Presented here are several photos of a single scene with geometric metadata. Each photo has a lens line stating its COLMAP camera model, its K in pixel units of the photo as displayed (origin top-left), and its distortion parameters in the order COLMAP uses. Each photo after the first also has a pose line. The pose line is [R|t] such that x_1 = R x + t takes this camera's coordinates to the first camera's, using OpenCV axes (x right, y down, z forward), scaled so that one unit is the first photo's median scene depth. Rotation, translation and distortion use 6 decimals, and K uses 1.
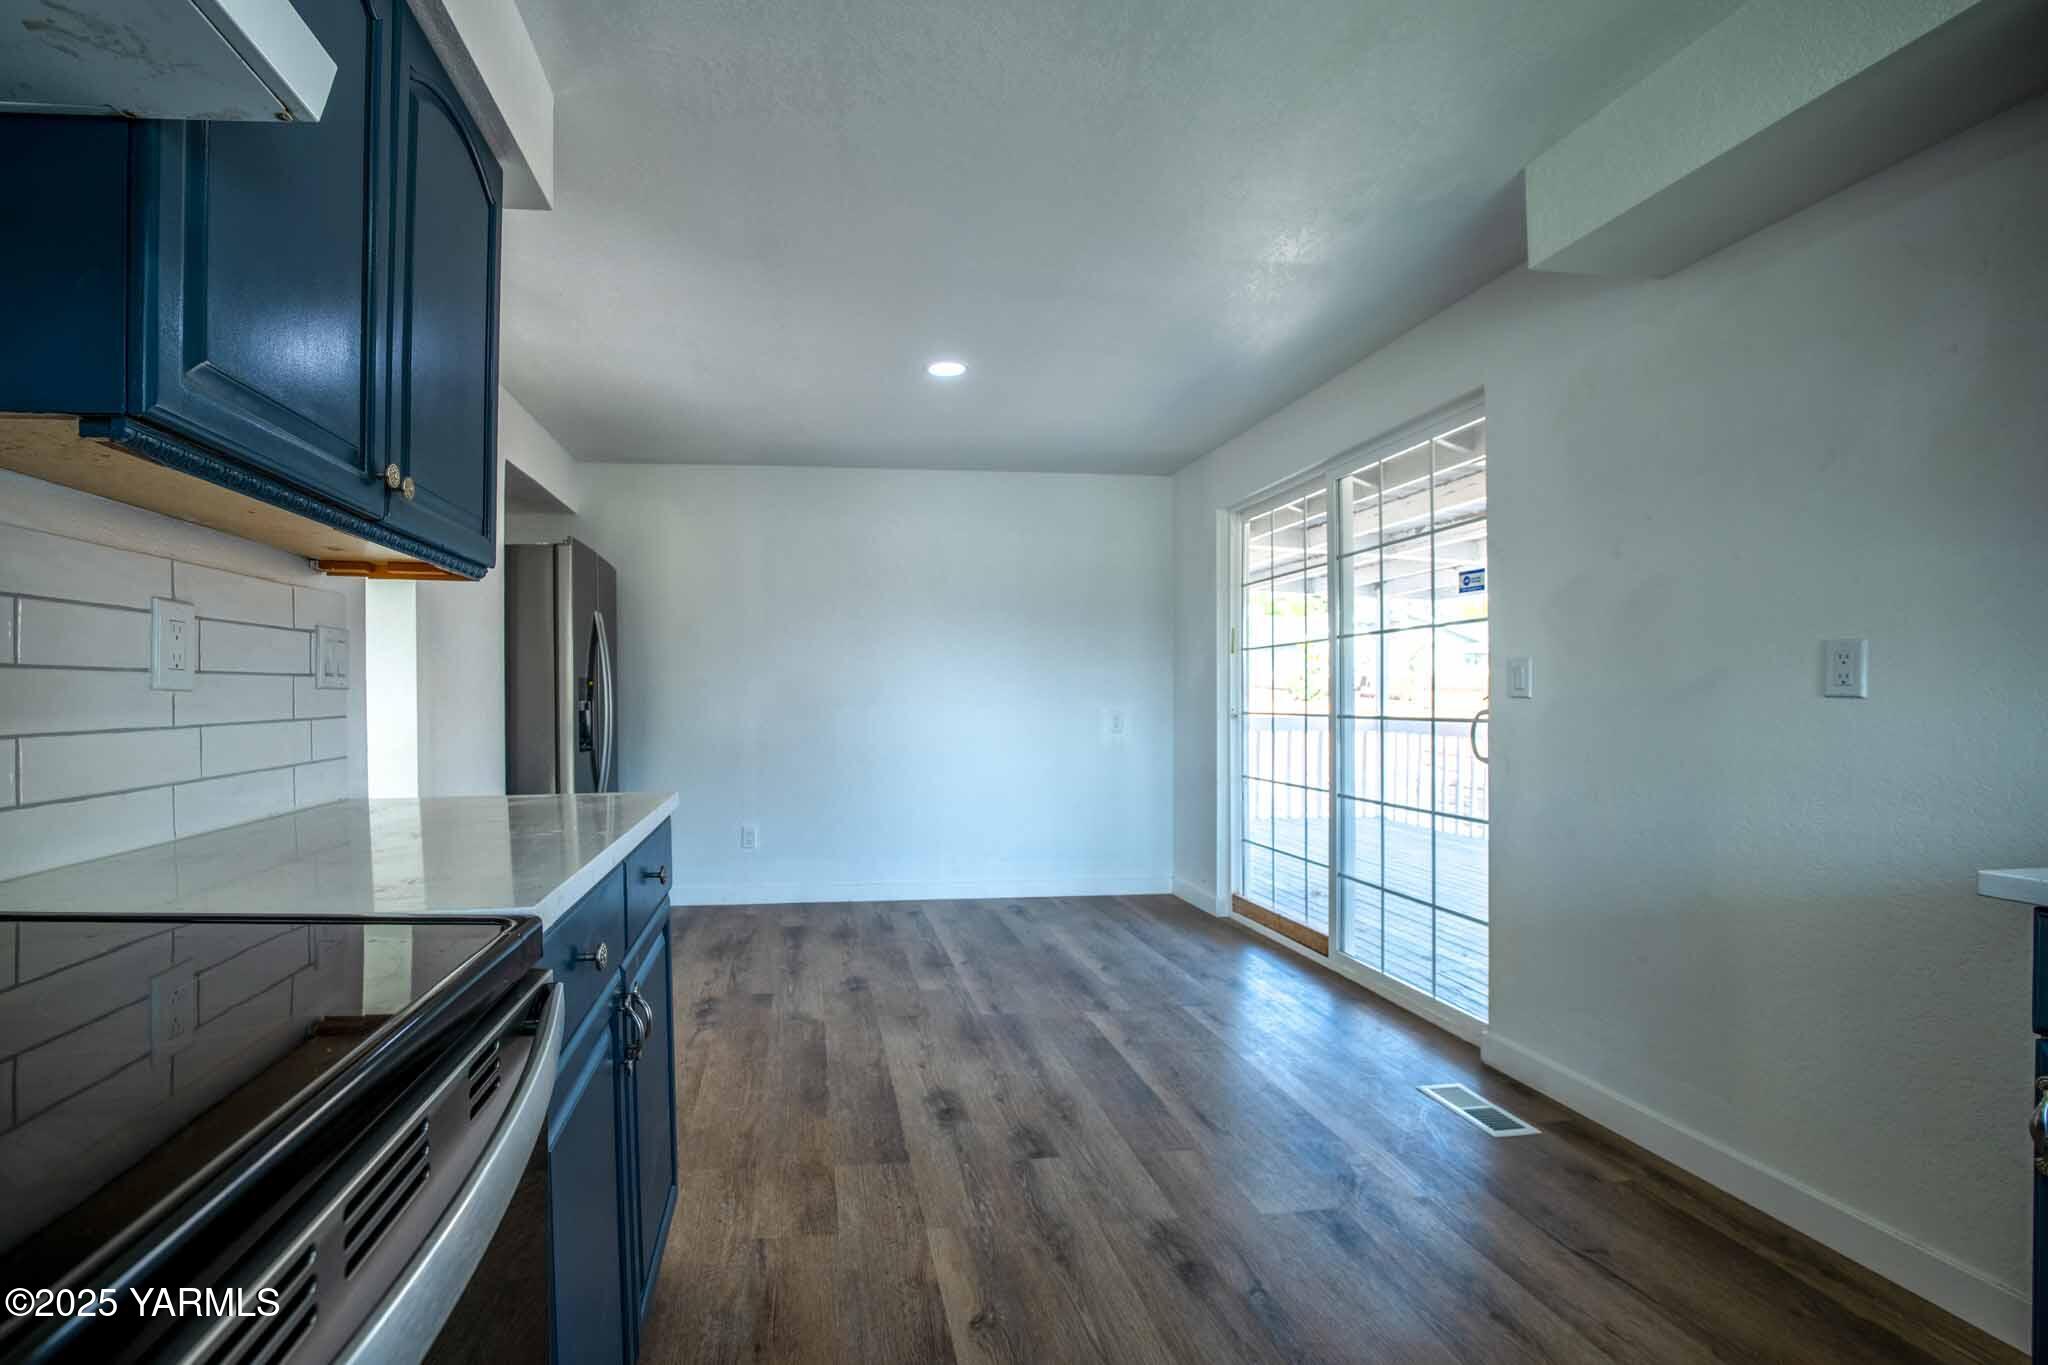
lens RADIAL K [[837.2, 0, 960.0], [0, 837.2, 690.1], [0, 0, 1]] dist [-0.019485, 0.000719]
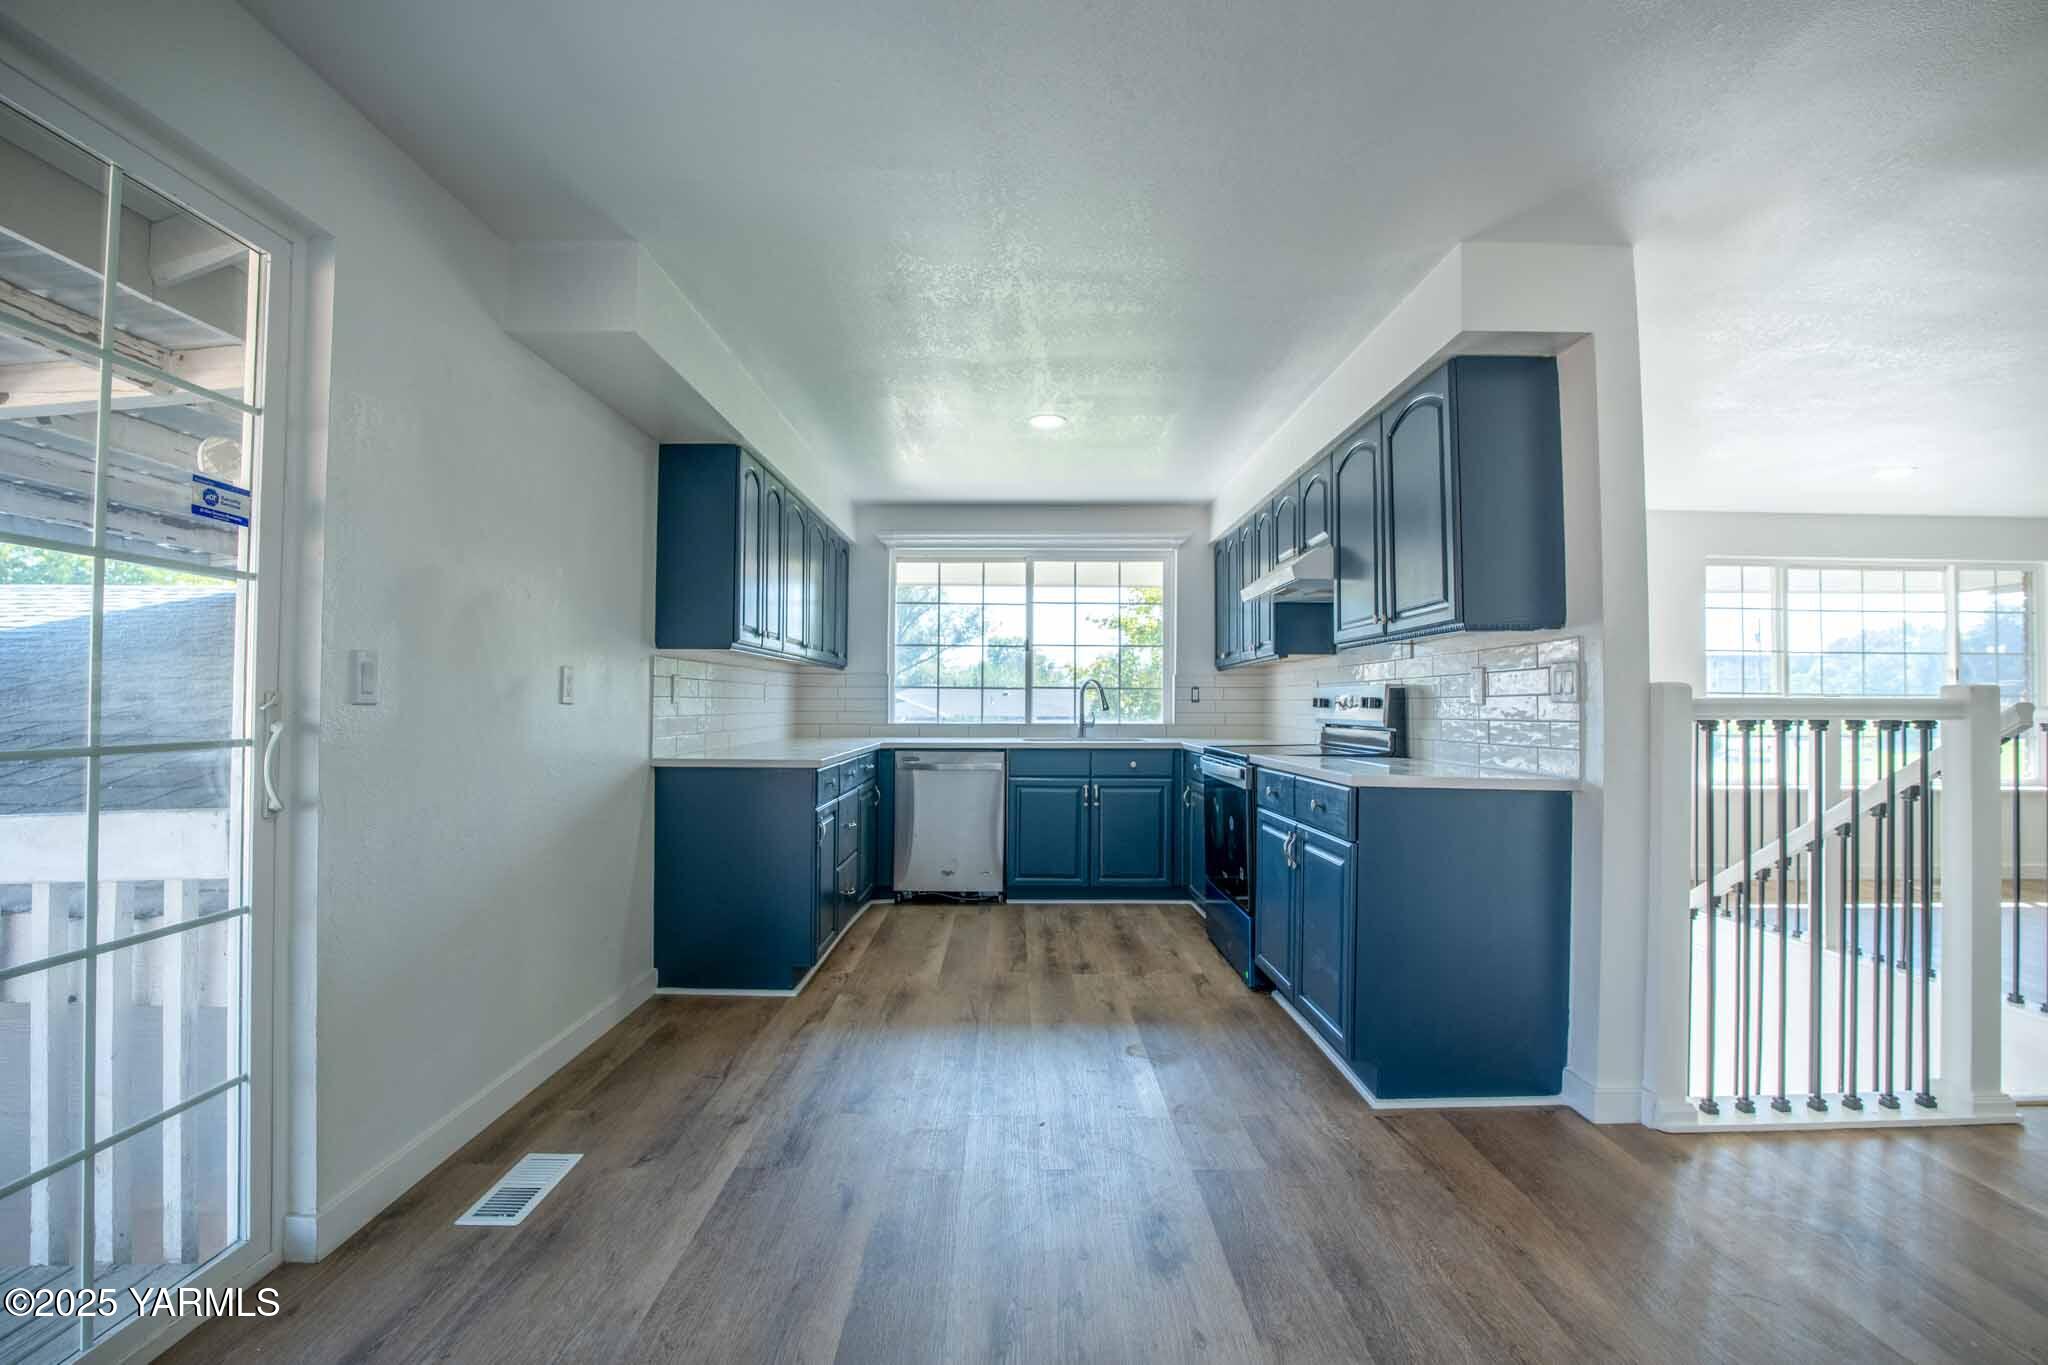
lens RADIAL K [[823.0, 0, 1023.5], [0, 823.0, 692.2], [0, 0, 1]] dist [-0.020661, 0.000379]
pose [[-0.985224, 0.007221, 0.171116, -0.032049], [0.004043, 0.999813, -0.018913, 0.017493], [-0.171221, -0.017942, -0.985069, 1.917641]]
